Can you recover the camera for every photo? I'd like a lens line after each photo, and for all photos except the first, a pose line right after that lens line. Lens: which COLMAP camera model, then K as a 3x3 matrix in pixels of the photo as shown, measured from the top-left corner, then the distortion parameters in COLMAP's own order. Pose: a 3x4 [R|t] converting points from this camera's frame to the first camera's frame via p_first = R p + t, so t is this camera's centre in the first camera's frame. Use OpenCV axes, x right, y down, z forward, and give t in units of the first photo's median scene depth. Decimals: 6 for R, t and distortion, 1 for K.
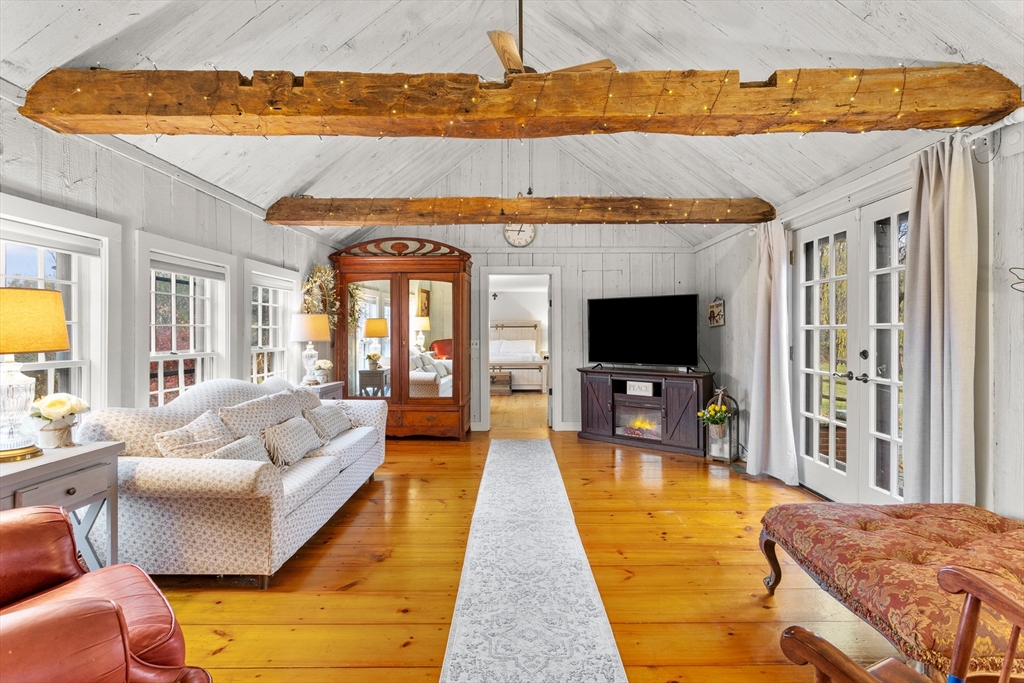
lens RADIAL K [[487.7, 0, 526.3], [0, 487.7, 329.1], [0, 0, 1]] dist [-0.001723, 0.002029]
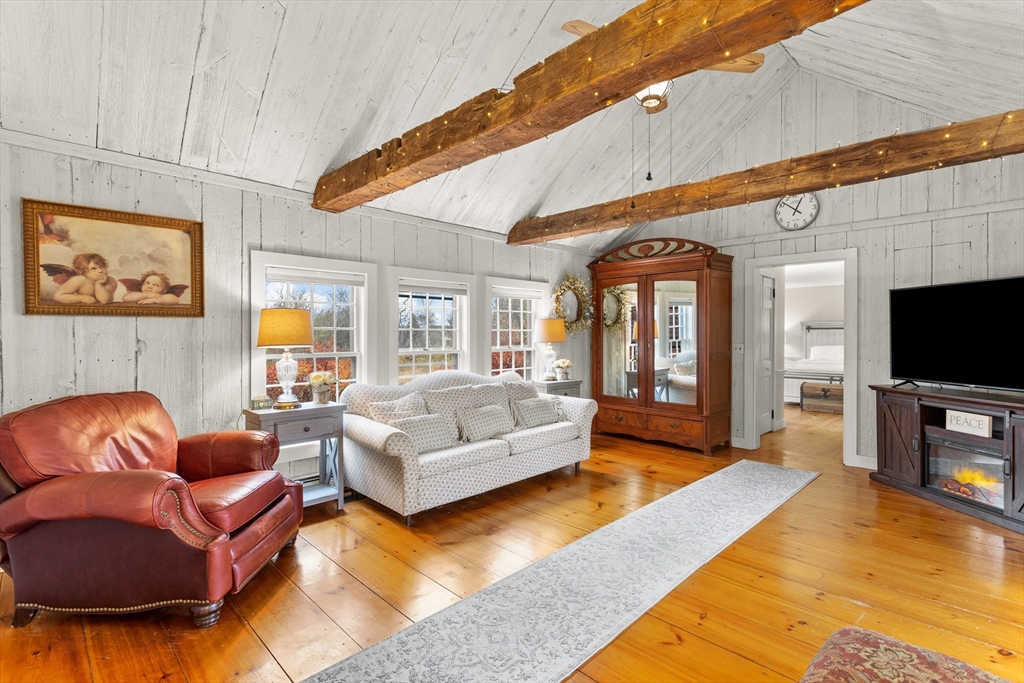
lens RADIAL K [[487.7, 0, 521.1], [0, 487.7, 338.0], [0, 0, 1]] dist [-0.001723, 0.002029]
pose [[0.702655, 0.008018, -0.711486, 0.357724], [0.002382, 0.999904, 0.013621, -0.002030], [0.711527, -0.011266, 0.702569, 0.159041]]
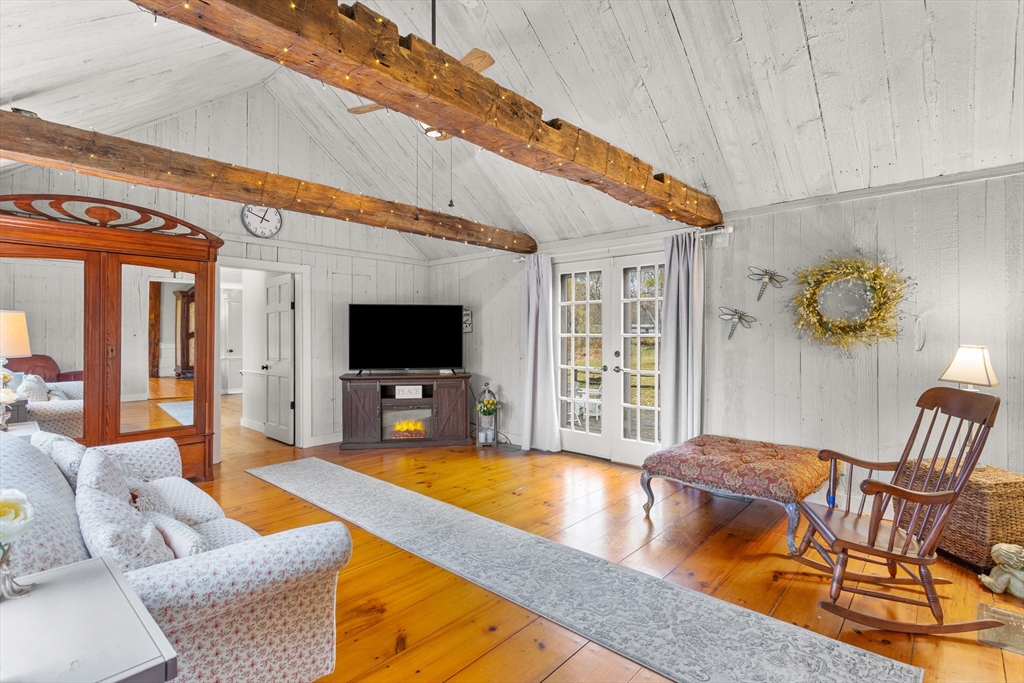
lens RADIAL K [[480.0, 0, 523.9], [0, 480.0, 330.6], [0, 0, 1]] dist [0.000892, 0.001196]
pose [[0.671811, 0.007773, 0.740682, -0.478507], [-0.006445, 0.999968, -0.004648, -0.009221], [-0.740695, -0.001651, 0.671840, 0.157549]]
